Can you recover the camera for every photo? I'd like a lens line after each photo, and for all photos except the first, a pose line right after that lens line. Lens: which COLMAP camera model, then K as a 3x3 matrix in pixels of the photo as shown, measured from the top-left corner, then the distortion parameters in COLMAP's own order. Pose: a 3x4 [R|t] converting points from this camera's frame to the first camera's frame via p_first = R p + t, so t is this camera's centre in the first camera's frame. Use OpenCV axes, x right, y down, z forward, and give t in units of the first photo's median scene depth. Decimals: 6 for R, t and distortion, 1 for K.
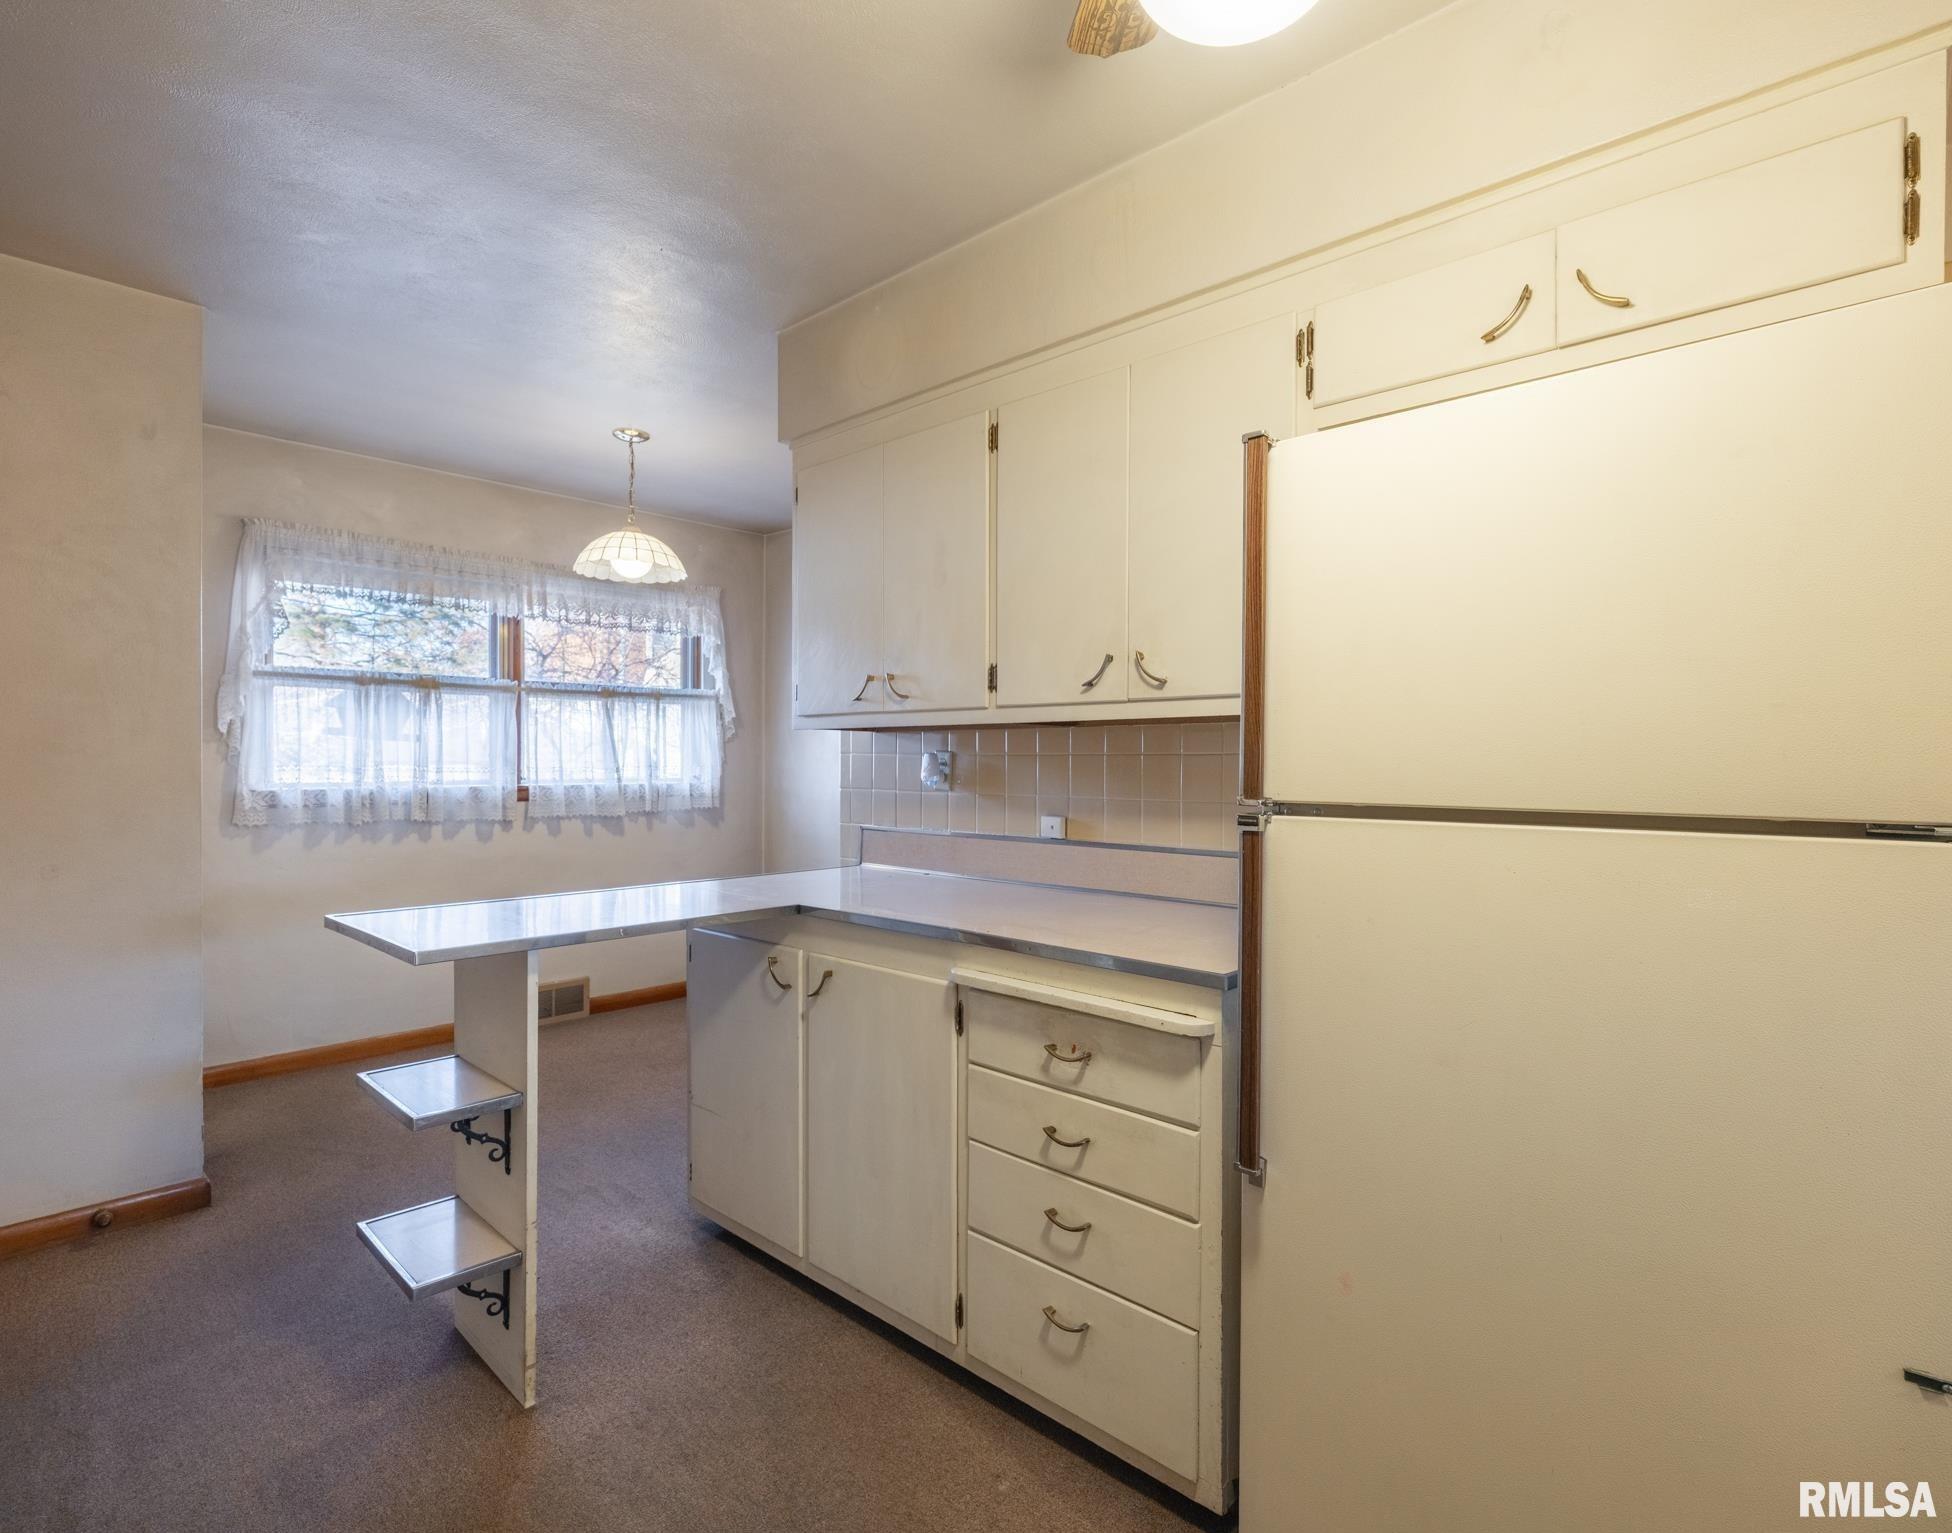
lens RADIAL K [[994.2, 0, 977.8], [0, 994.2, 768.1], [0, 0, 1]] dist [-0.000568, -0.000126]
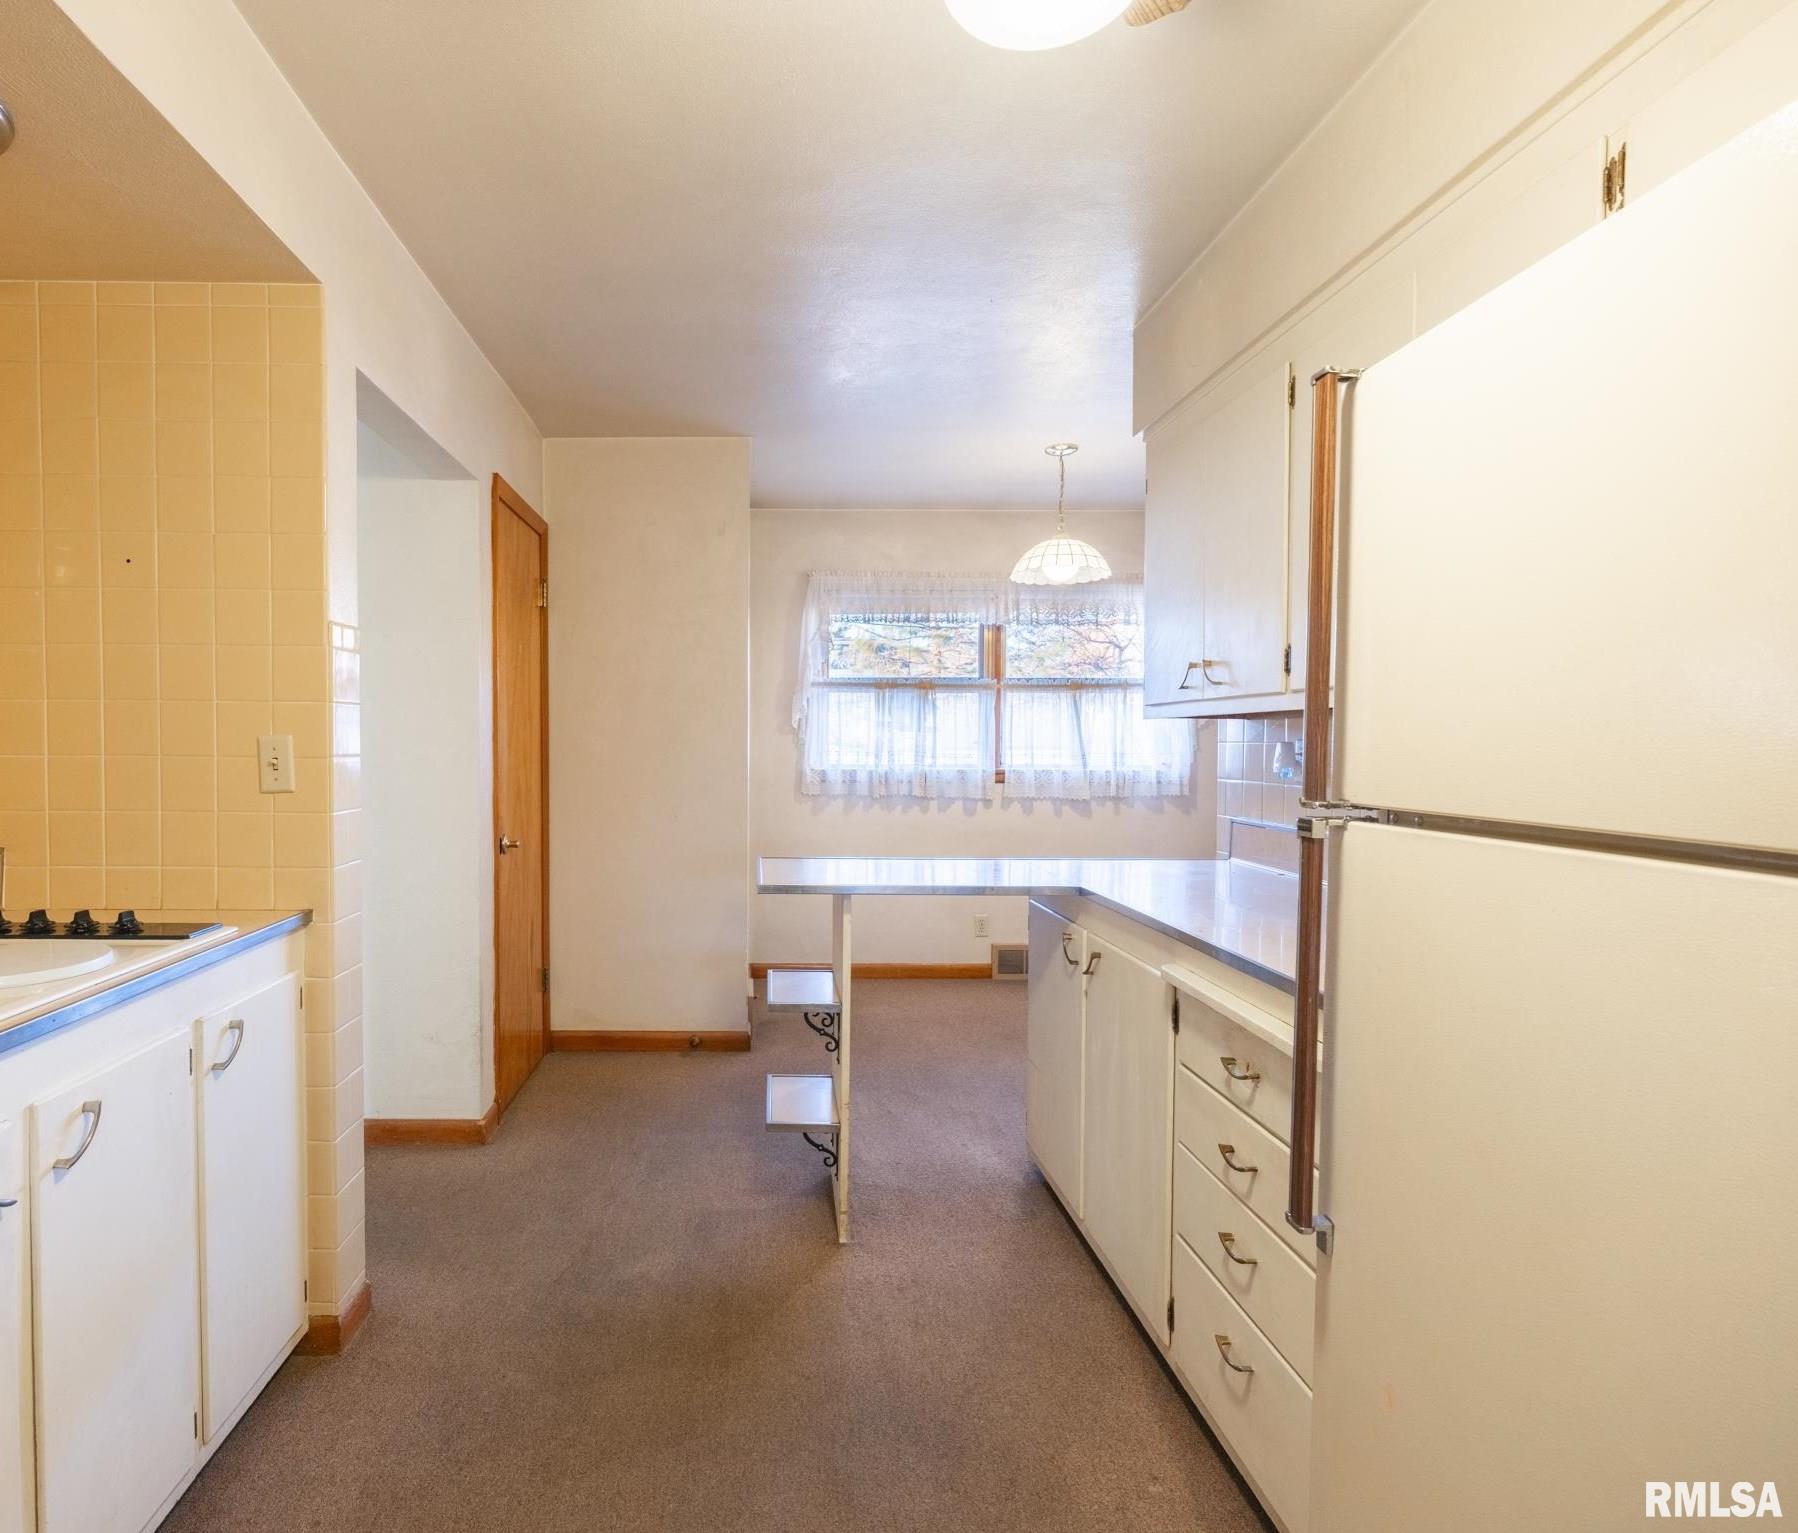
lens RADIAL K [[960.9, 0, 724.3], [0, 960.9, 766.9], [0, 0, 1]] dist [0.000875, 0.000255]
pose [[0.664604, 0.017164, -0.746999, 0.183355], [-0.006319, 0.999829, 0.017352, -0.002979], [0.747169, -0.006812, 0.664599, 0.021364]]
